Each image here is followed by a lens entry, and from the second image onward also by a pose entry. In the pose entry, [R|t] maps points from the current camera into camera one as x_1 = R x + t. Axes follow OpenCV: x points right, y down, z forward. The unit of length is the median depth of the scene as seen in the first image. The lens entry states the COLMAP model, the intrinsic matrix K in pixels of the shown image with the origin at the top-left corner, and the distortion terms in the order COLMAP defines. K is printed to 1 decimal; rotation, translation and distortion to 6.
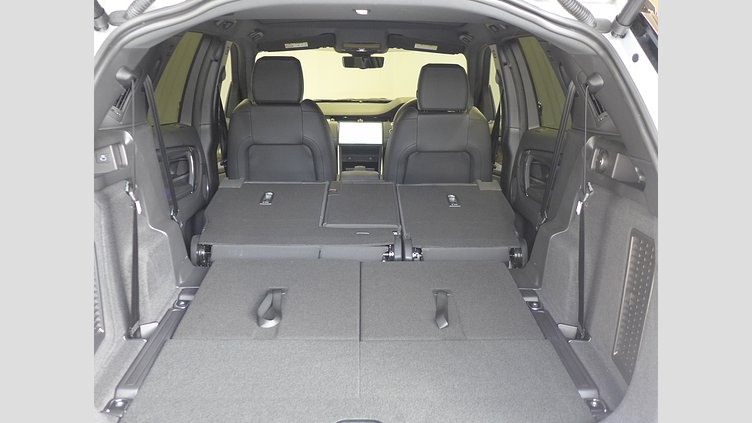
lens RADIAL K [[756.2, 0, 391.3], [0, 756.2, 221.7], [0, 0, 1]] dist [-0.007699, -0.005970]
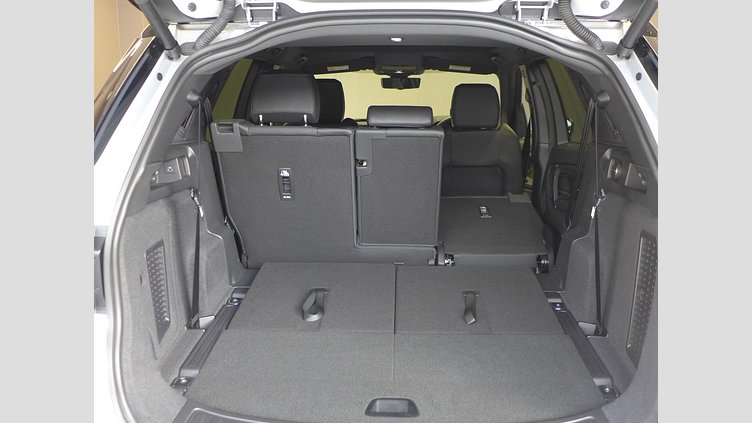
lens RADIAL K [[808.4, 0, 376.0], [0, 808.4, 211.5], [0, 0, 1]] dist [0.008440, 0.013009]
pose [[0.997150, -0.000579, -0.075438, 0.020672], [-0.003172, 0.998764, -0.049601, 0.037626], [0.075373, 0.049699, 0.995916, -0.184647]]
